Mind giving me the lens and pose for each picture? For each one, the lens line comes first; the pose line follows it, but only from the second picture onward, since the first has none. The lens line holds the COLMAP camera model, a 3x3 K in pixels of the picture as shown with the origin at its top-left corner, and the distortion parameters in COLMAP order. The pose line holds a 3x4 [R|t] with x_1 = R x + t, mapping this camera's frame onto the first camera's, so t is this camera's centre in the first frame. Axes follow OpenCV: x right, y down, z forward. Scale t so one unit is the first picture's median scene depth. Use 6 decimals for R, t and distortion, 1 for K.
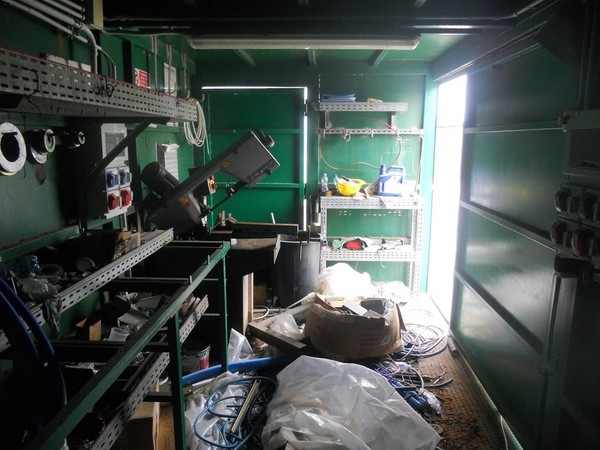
lens RADIAL K [[467.7, 0, 298.4], [0, 467.7, 225.0], [0, 0, 1]] dist [-0.001542, 0.000686]
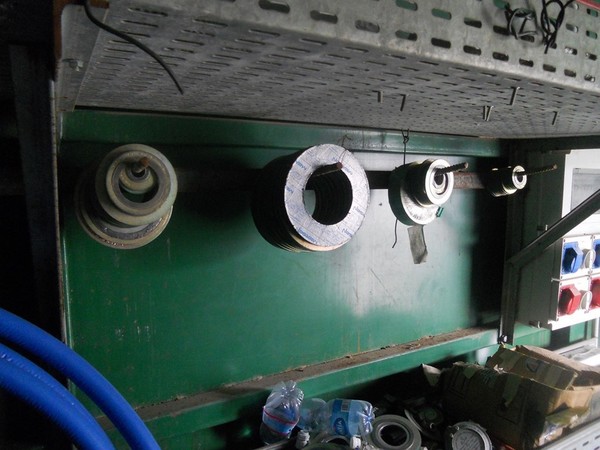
lens RADIAL K [[467.7, 0, 298.5], [0, 467.7, 222.6], [0, 0, 1]] dist [-0.001542, 0.000686]
pose [[0.563522, 0.092912, -0.820860, -0.171565], [-0.163436, 0.986554, -0.000532, -0.096782], [0.809773, 0.134458, 0.571130, 0.513978]]
